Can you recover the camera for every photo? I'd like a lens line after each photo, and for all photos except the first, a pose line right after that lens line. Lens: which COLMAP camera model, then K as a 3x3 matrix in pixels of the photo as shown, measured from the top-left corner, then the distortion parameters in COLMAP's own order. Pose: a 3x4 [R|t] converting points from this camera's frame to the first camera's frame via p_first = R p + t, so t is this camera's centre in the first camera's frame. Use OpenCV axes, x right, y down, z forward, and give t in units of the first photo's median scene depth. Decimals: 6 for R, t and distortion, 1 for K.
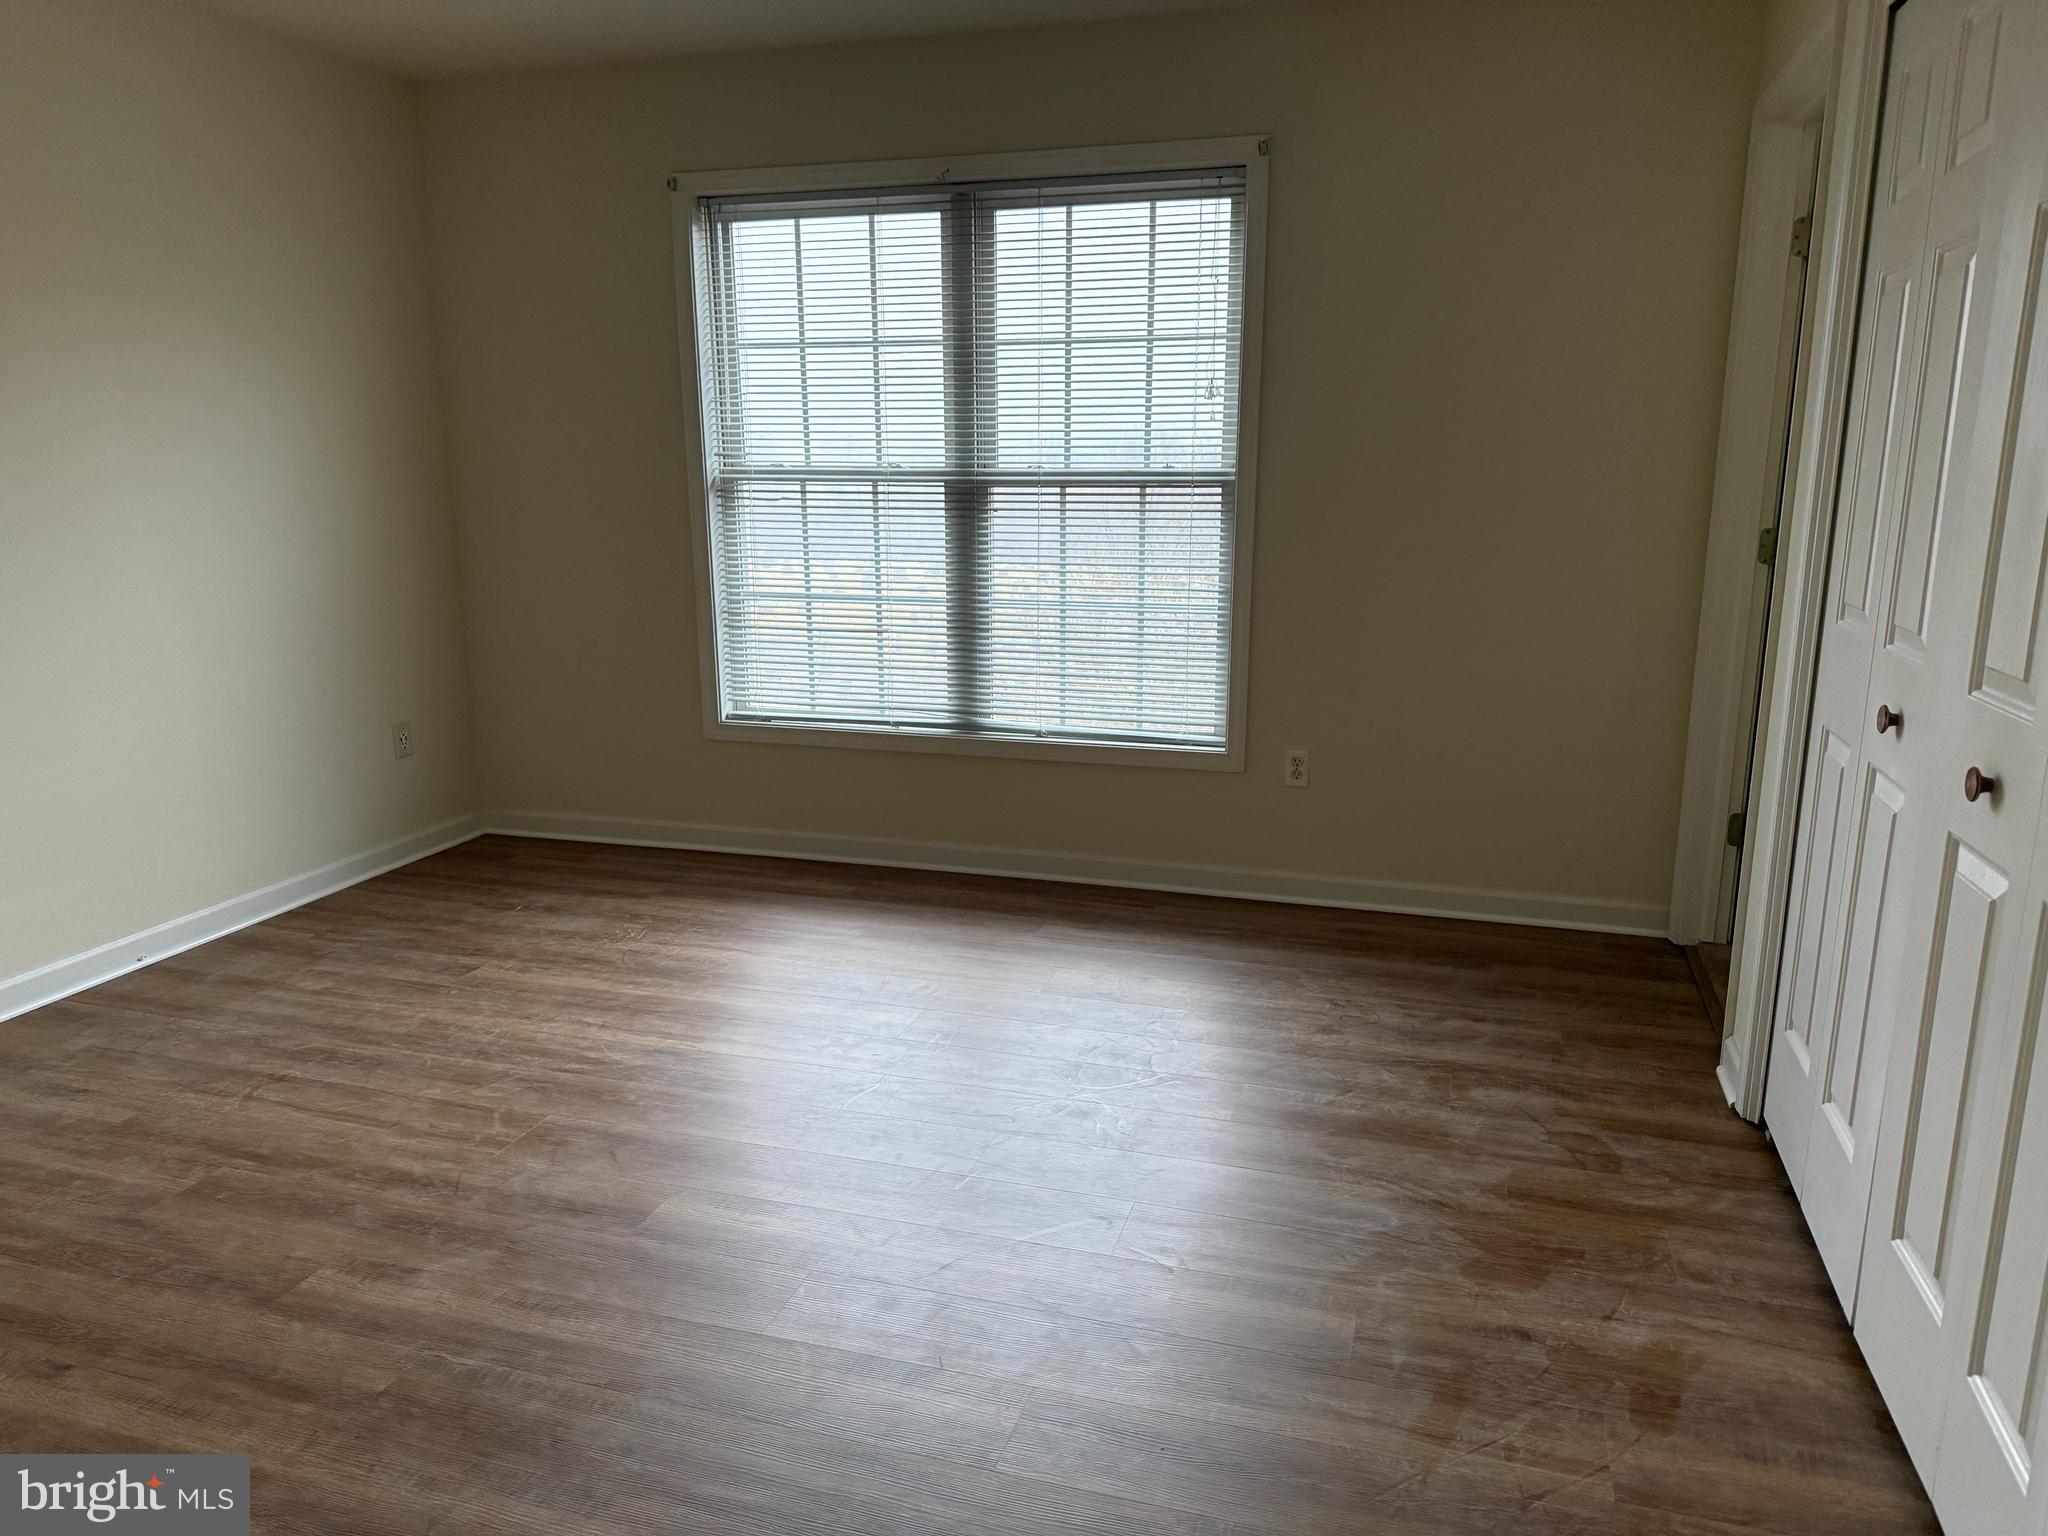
lens RADIAL K [[1441.5, 0, 1014.6], [0, 1441.5, 789.9], [0, 0, 1]] dist [0.061217, -0.078474]
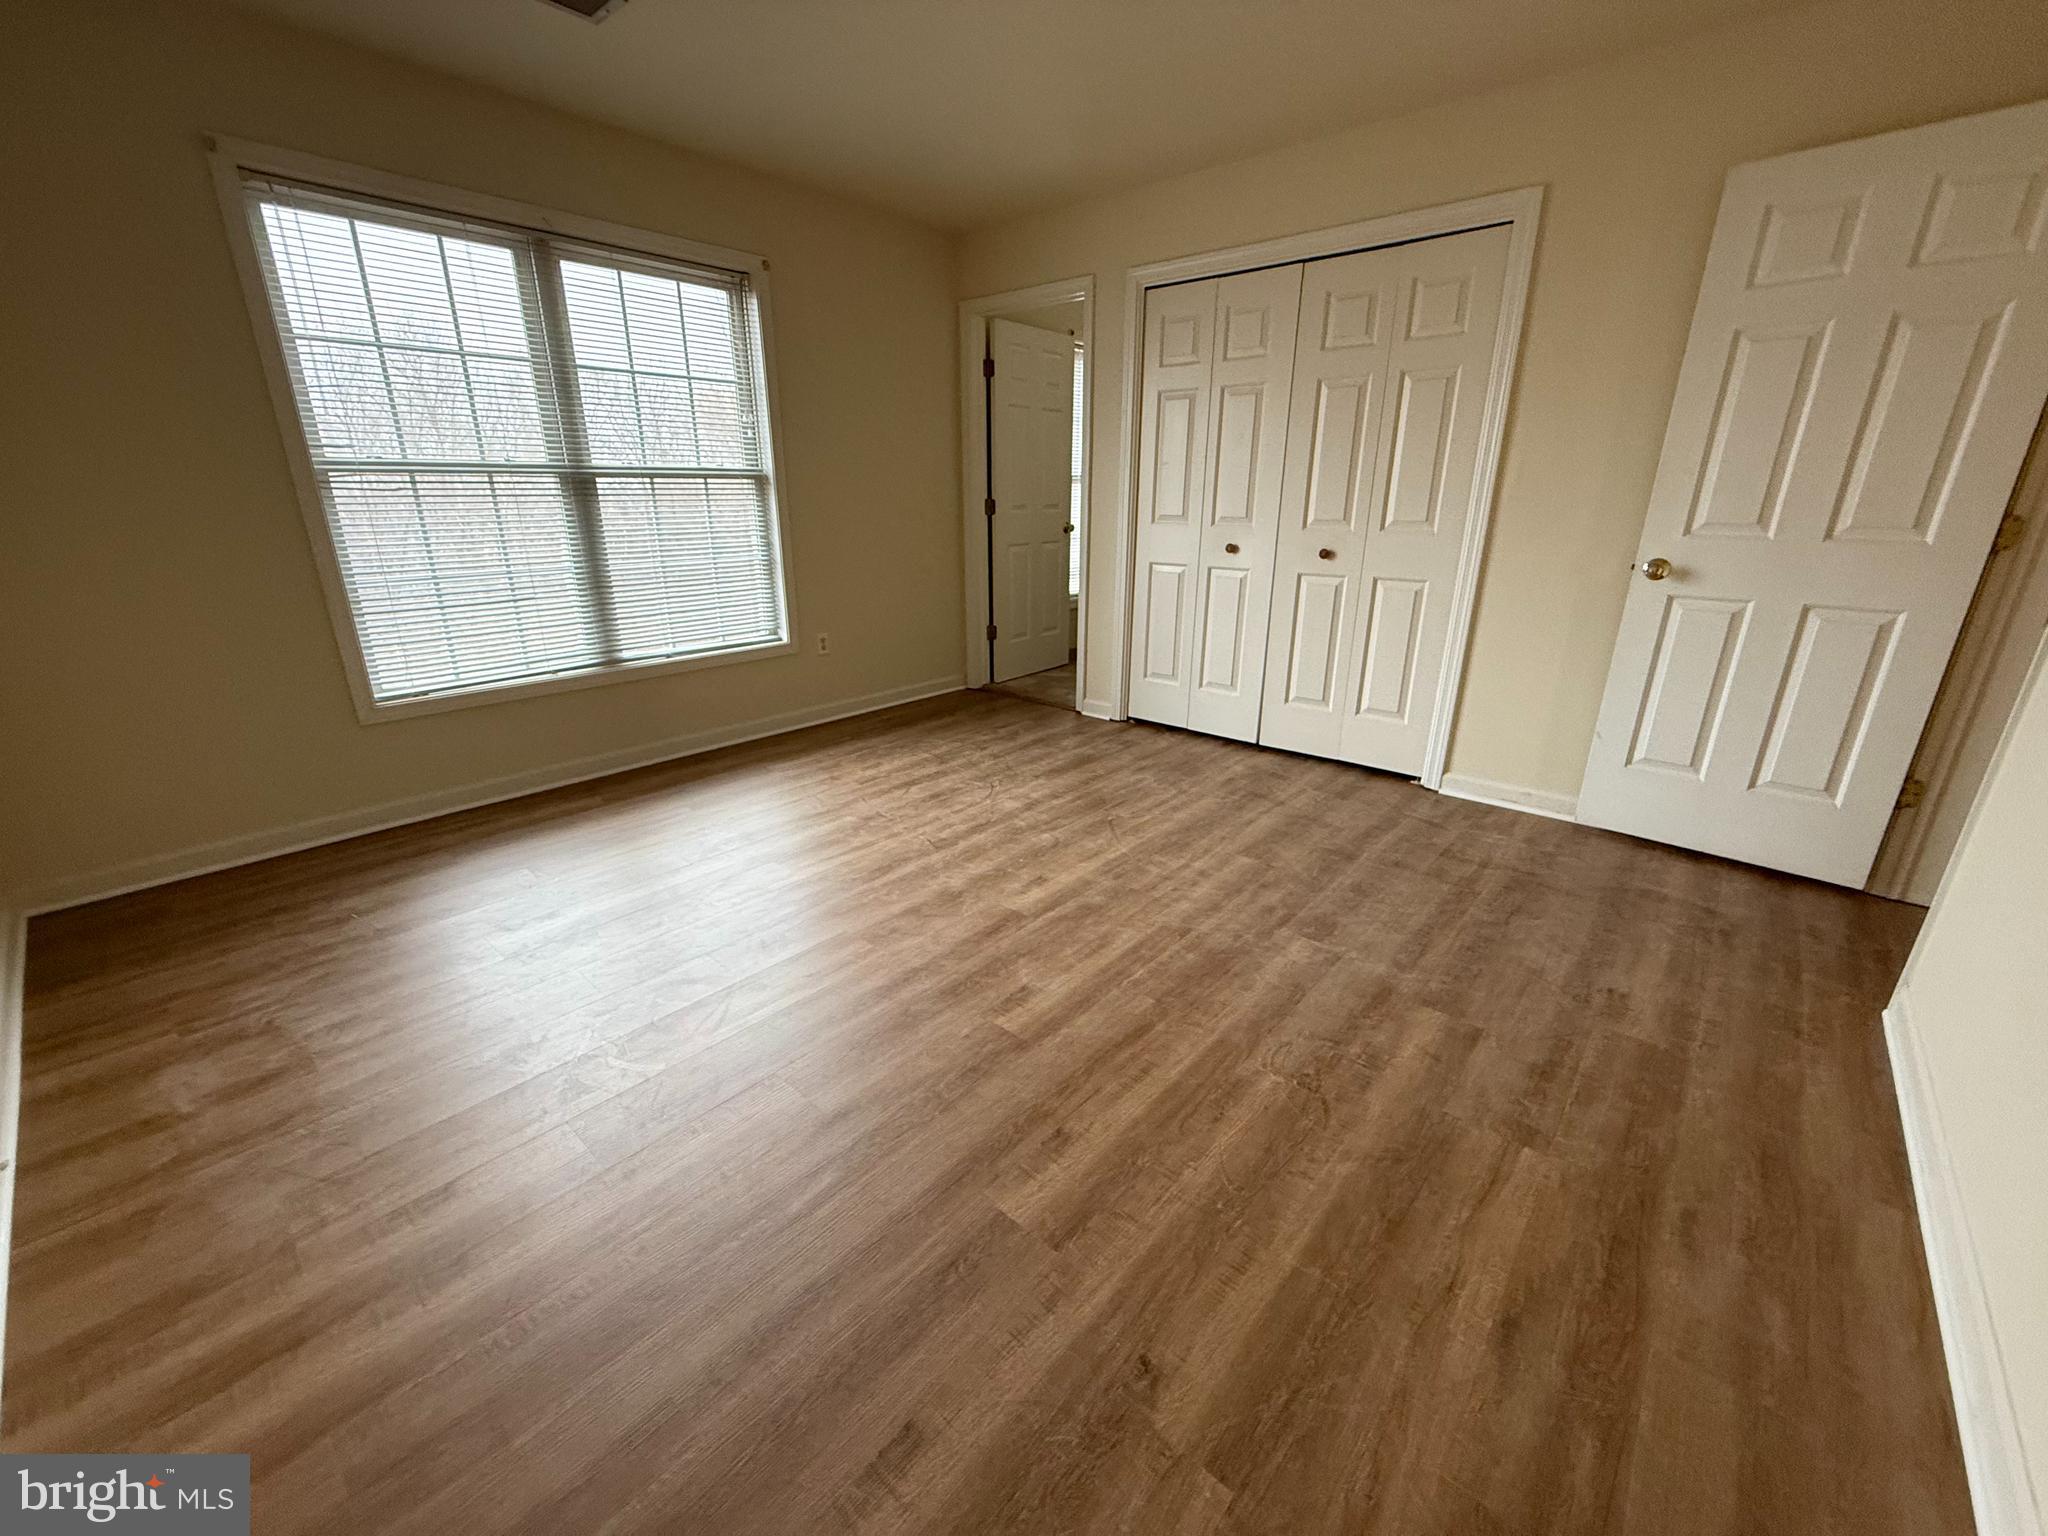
lens RADIAL K [[818.6, 0, 1041.4], [0, 818.6, 758.0], [0, 0, 1]] dist [0.002091, 0.000041]
pose [[0.404113, -0.283321, 0.869725, -0.595280], [0.216393, 0.953443, 0.210048, -0.034212], [-0.888744, 0.103319, 0.446608, 0.332485]]
